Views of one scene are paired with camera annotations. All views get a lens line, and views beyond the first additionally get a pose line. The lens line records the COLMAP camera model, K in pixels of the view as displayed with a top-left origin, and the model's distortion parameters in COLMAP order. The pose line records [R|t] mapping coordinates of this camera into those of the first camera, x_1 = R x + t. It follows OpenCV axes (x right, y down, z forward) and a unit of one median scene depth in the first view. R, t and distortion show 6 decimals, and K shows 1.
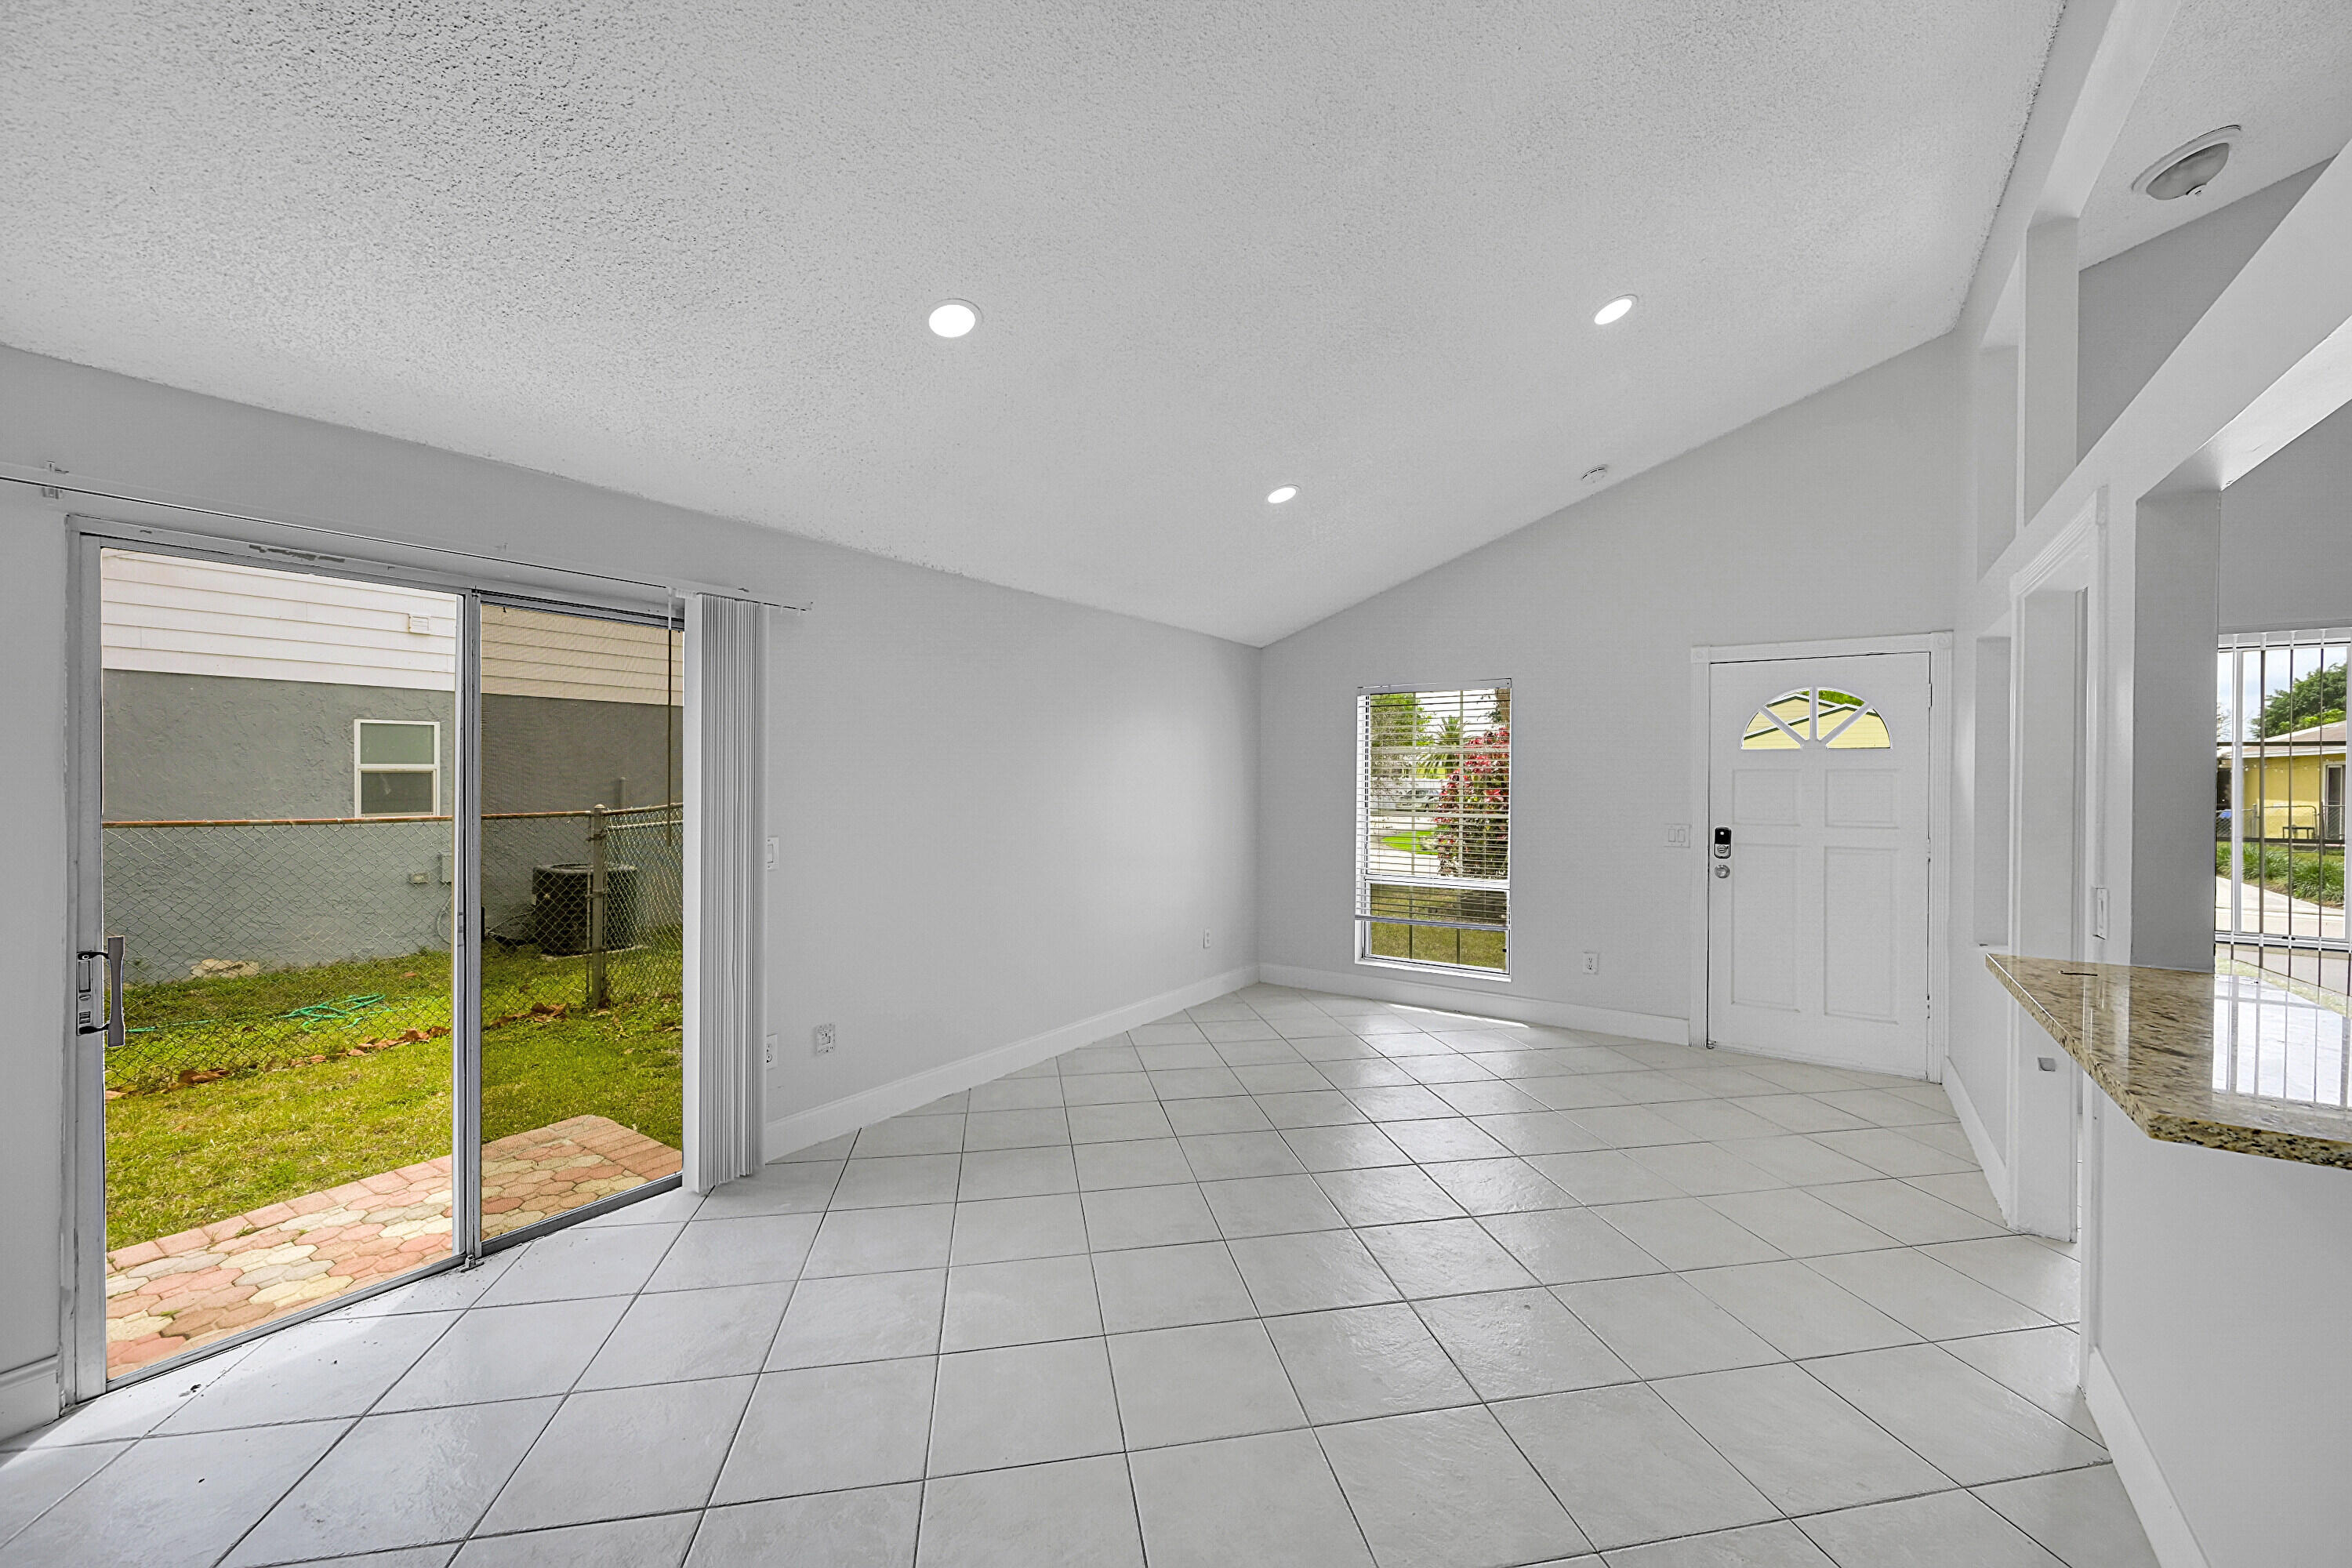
lens RADIAL K [[925.1, 0, 1183.4], [0, 925.1, 778.3], [0, 0, 1]] dist [0.000793, 0.000095]
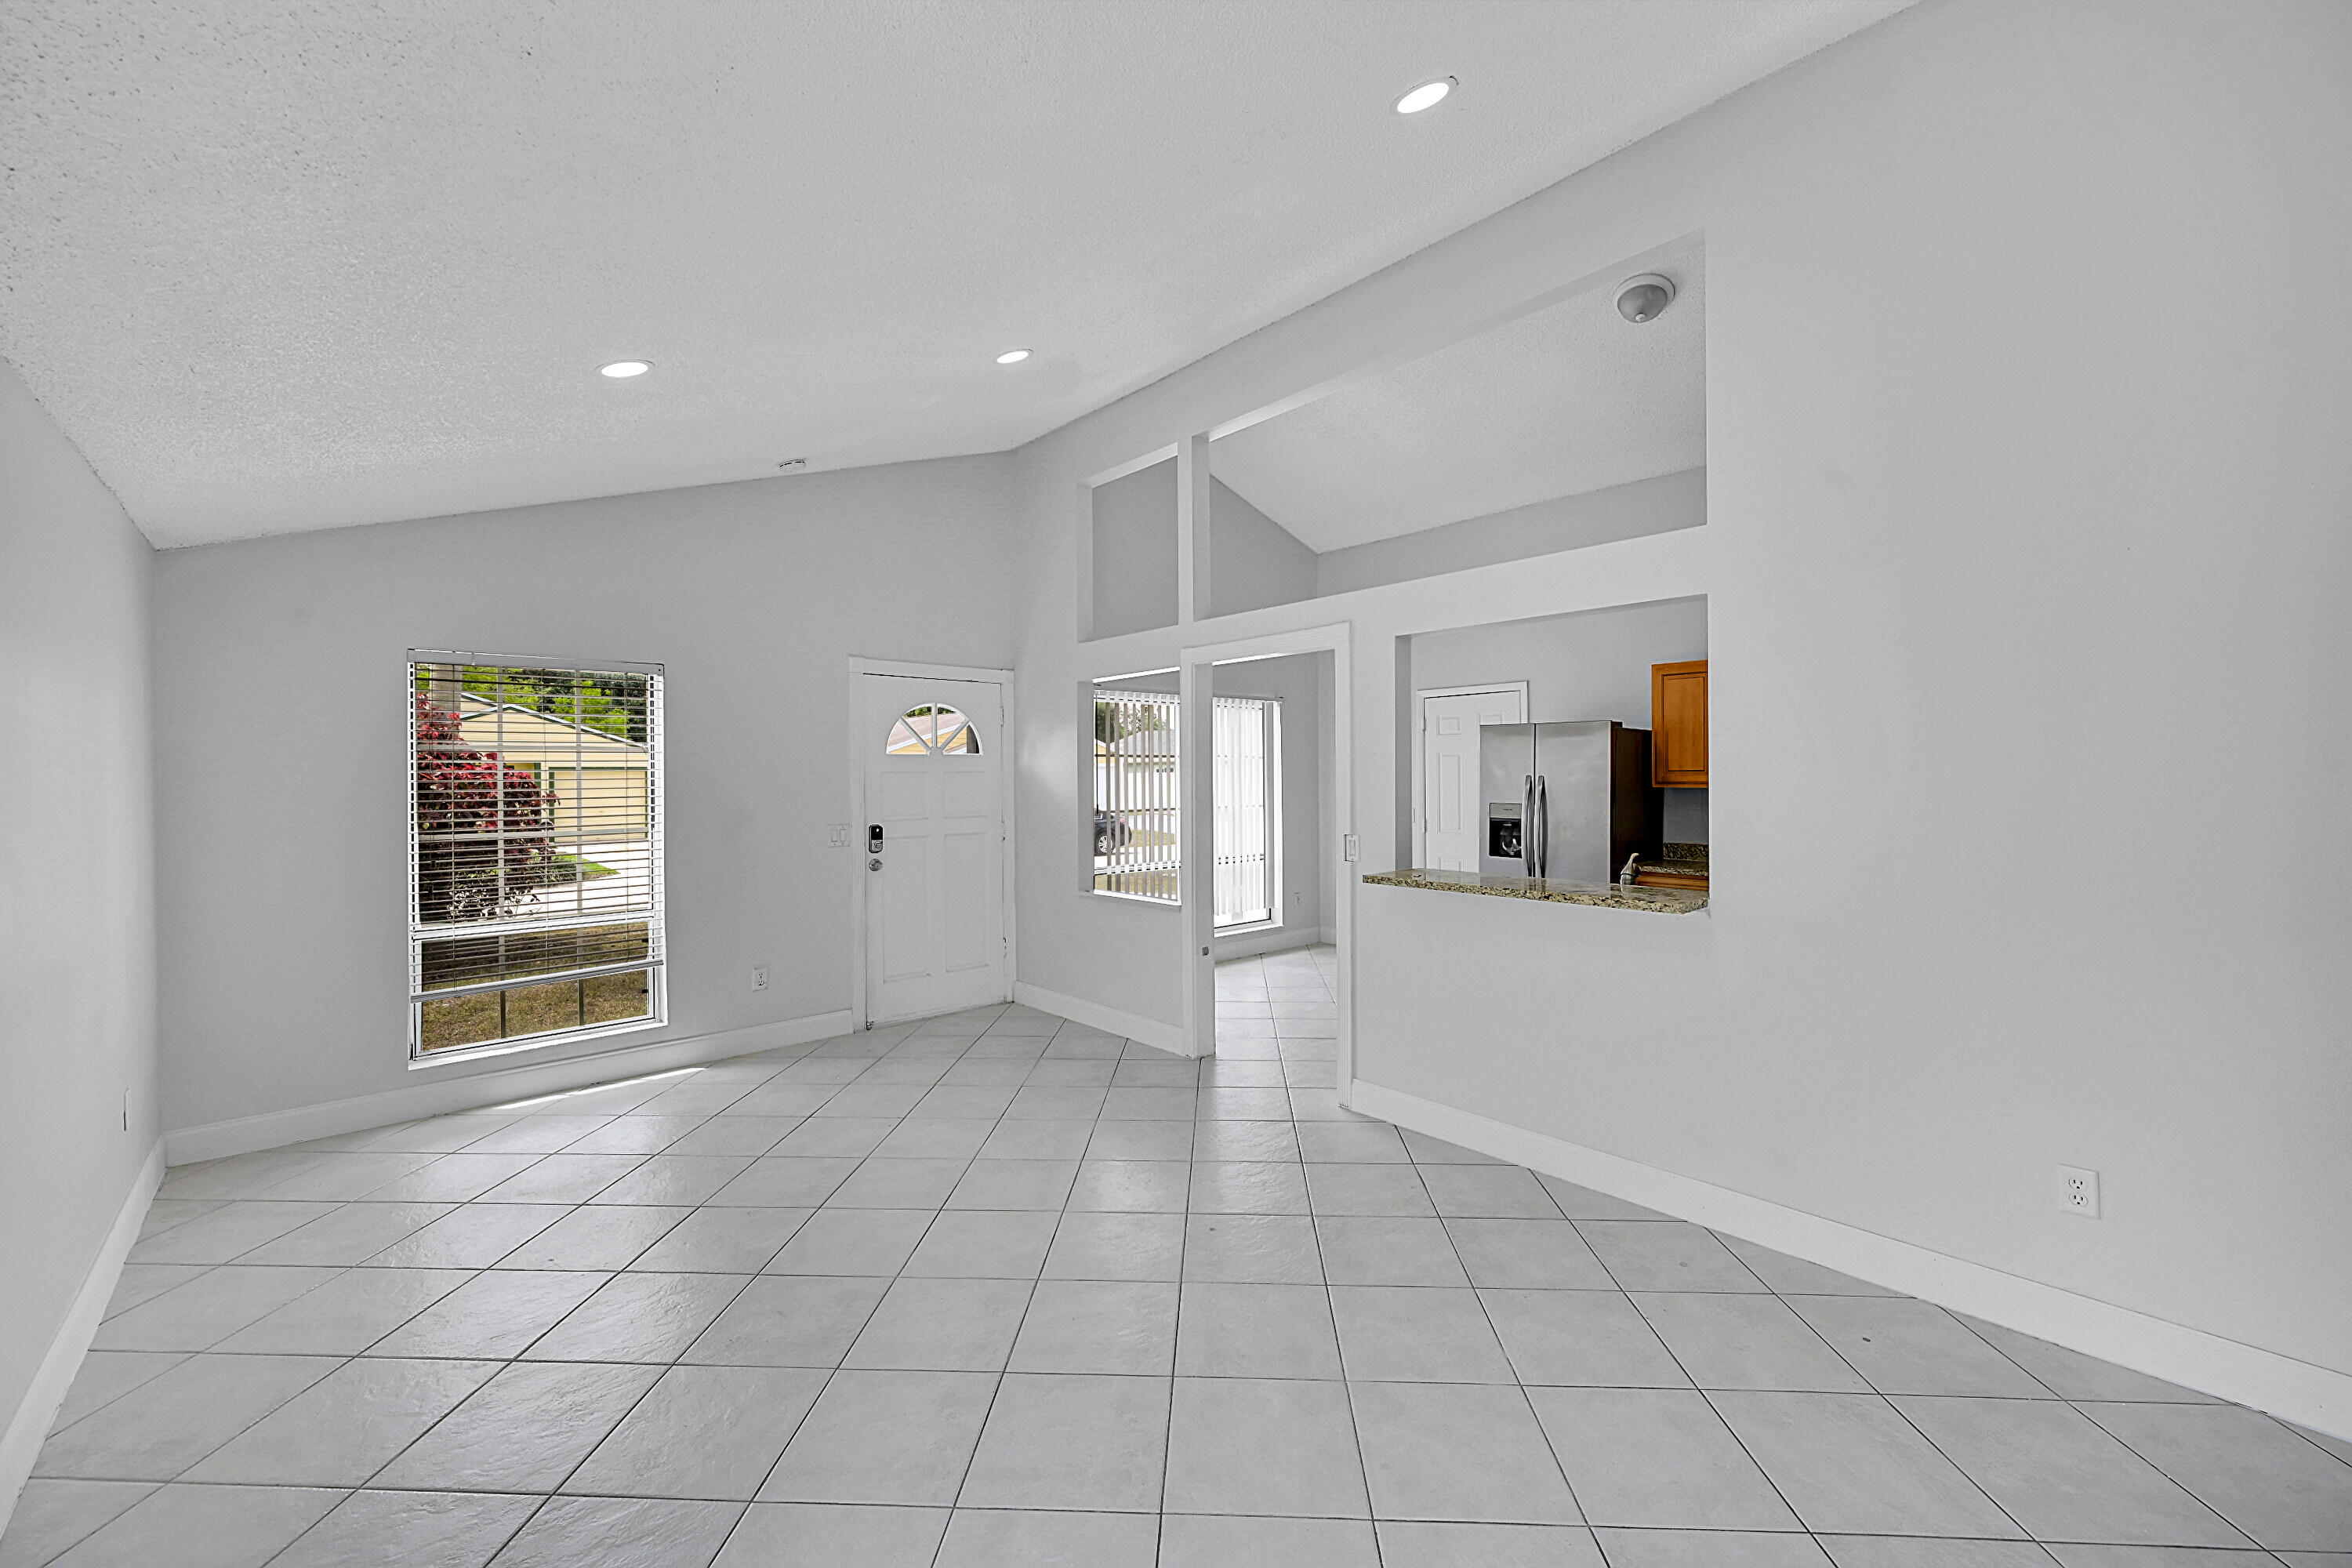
lens RADIAL K [[931.7, 0, 1180.8], [0, 931.7, 777.0], [0, 0, 1]] dist [0.006692, -0.000266]
pose [[0.236880, -0.010279, 0.971485, -0.408942], [0.010291, 0.999914, 0.008071, -0.008590], [-0.971484, 0.008086, 0.236965, 0.389133]]
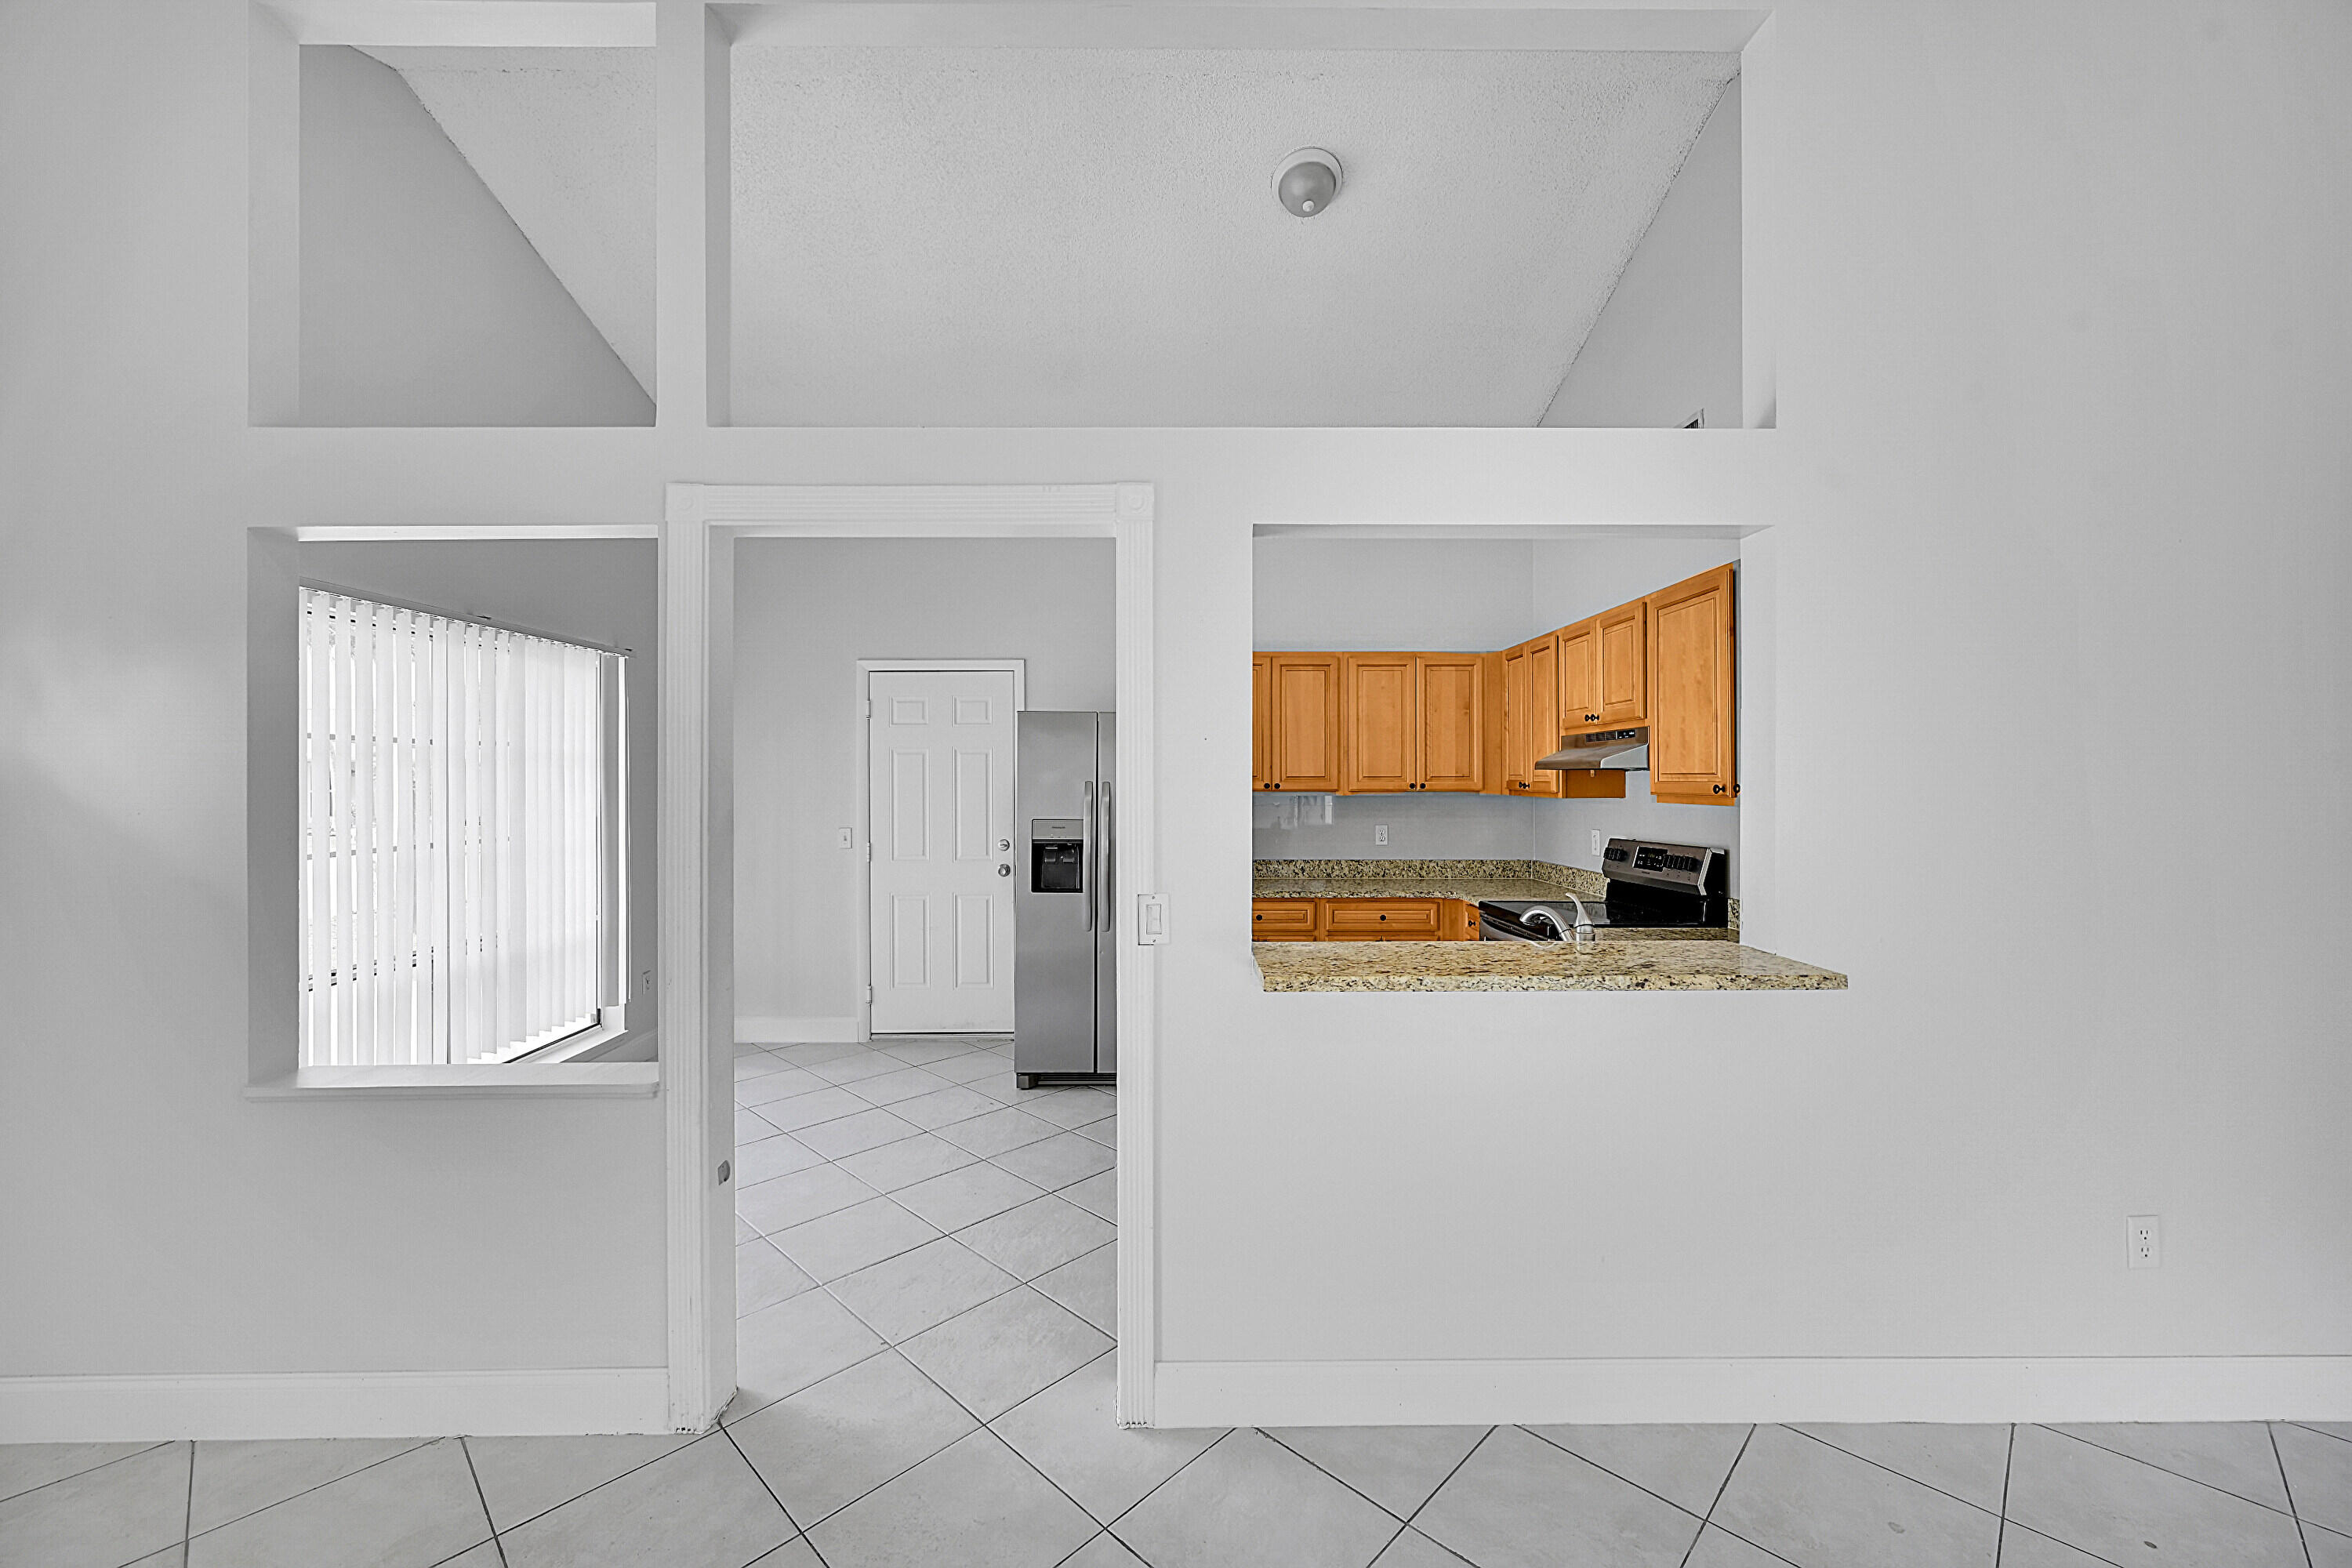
lens RADIAL K [[931.7, 0, 1180.8], [0, 931.7, 777.0], [0, 0, 1]] dist [0.006692, -0.000266]
pose [[-0.571224, -0.004737, 0.820780, 0.071170], [0.000651, 0.999980, 0.006224, -0.005753], [-0.820794, 0.004089, -0.571210, 0.674755]]
